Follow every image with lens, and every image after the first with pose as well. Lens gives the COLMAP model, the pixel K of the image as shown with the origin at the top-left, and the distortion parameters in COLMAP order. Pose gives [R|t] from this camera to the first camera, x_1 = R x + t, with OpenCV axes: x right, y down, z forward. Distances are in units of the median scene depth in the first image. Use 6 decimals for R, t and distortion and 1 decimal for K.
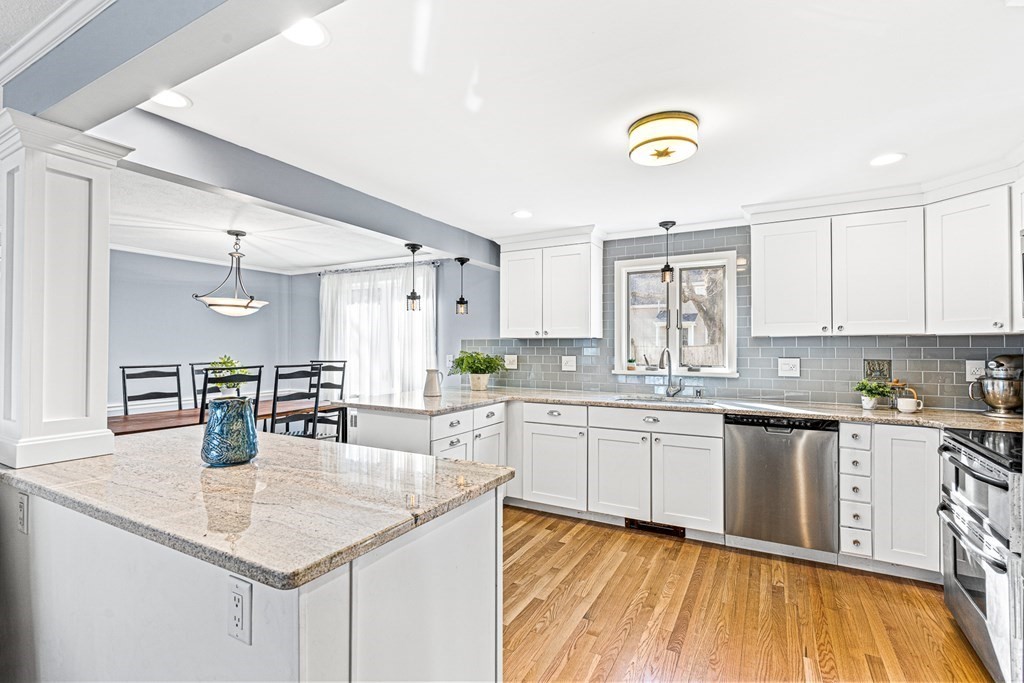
lens RADIAL K [[466.8, 0, 515.6], [0, 466.8, 343.1], [0, 0, 1]] dist [-0.006169, 0.002869]
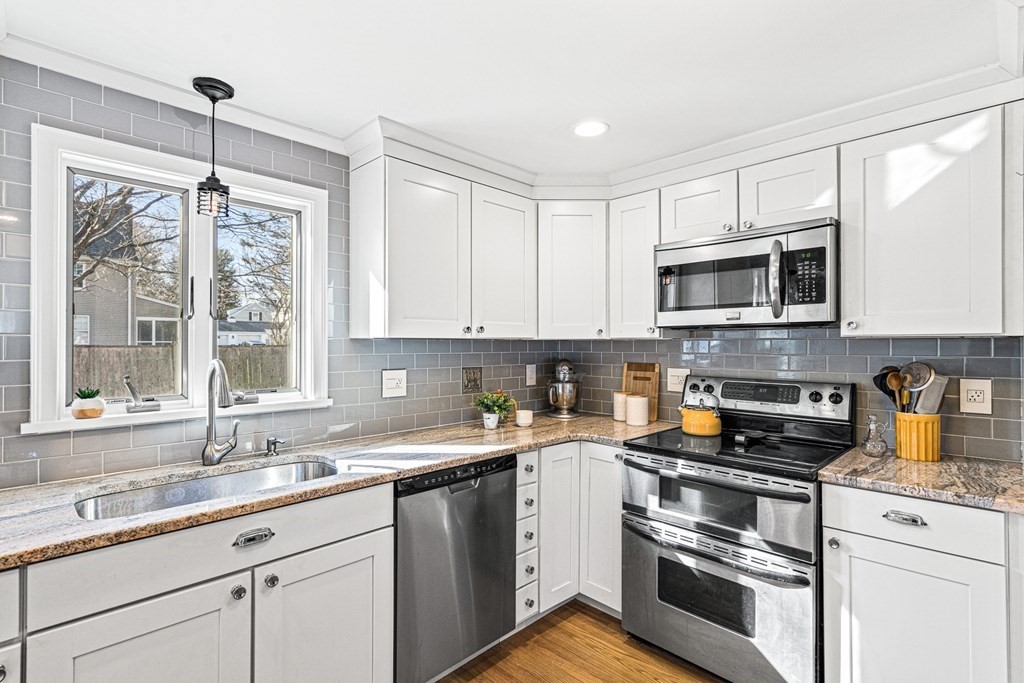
lens RADIAL K [[492.9, 0, 514.7], [0, 492.9, 341.3], [0, 0, 1]] dist [0.002818, 0.000492]
pose [[0.277868, 0.005577, 0.960603, -0.058160], [-0.008011, 0.999962, -0.003488, -0.008339], [-0.960586, -0.006726, 0.277902, 0.595452]]
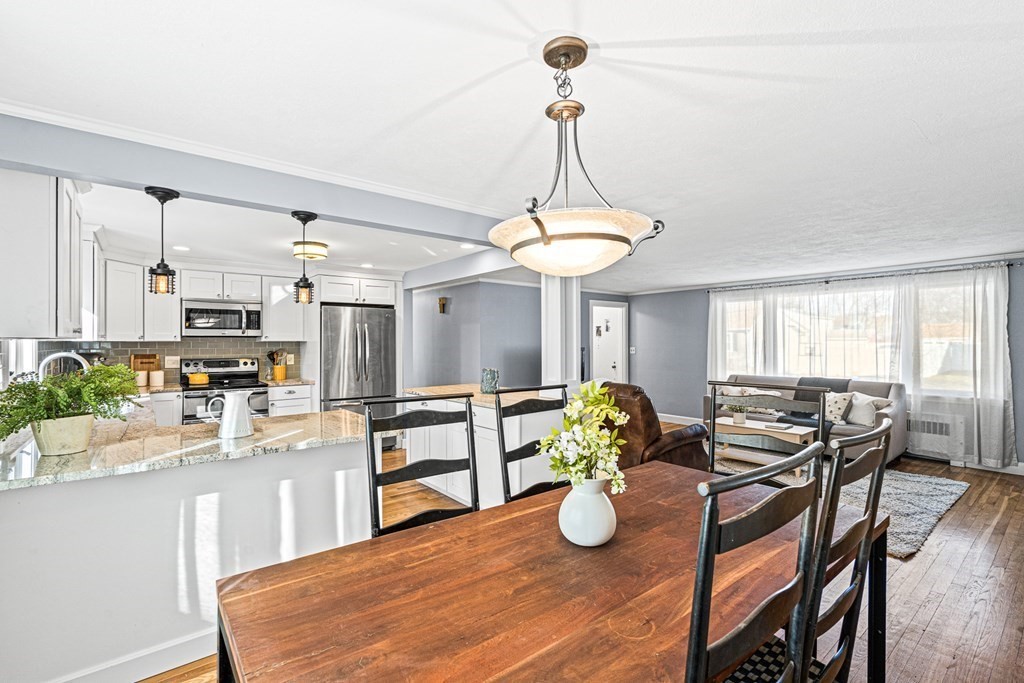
lens RADIAL K [[466.8, 0, 514.2], [0, 466.8, 343.0], [0, 0, 1]] dist [-0.006169, 0.002869]
pose [[-0.922243, 0.002292, 0.386605, -0.779895], [-0.000825, 0.999968, -0.007897, -0.000985], [-0.386611, -0.007602, -0.922212, 1.486974]]
